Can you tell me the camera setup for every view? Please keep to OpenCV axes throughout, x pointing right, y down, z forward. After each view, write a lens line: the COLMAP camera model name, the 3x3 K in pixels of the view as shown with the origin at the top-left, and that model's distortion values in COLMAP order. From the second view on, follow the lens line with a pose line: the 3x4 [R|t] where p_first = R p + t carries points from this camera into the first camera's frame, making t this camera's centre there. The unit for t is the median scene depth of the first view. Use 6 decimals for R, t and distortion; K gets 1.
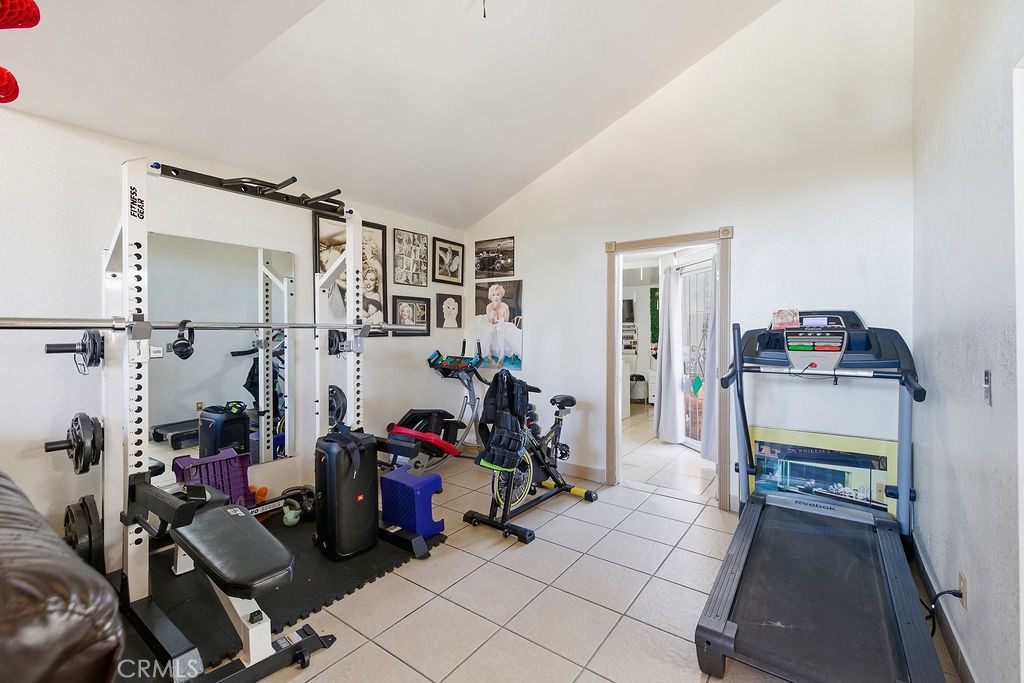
lens RADIAL K [[435.4, 0, 510.0], [0, 435.4, 336.2], [0, 0, 1]] dist [-0.005091, -0.000189]
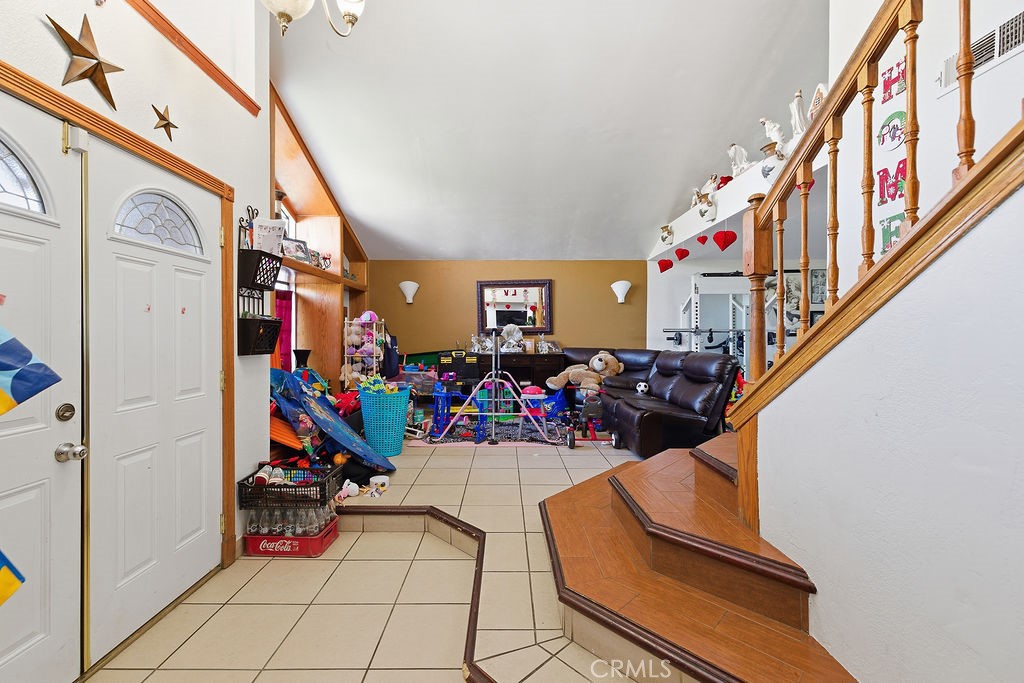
lens RADIAL K [[435.4, 0, 508.0], [0, 435.4, 336.5], [0, 0, 1]] dist [-0.005091, -0.000189]
pose [[0.589623, 0.002651, -0.807675, 0.430796], [-0.009336, 0.999950, -0.003533, 0.020432], [0.807625, 0.009623, 0.589618, -0.997035]]
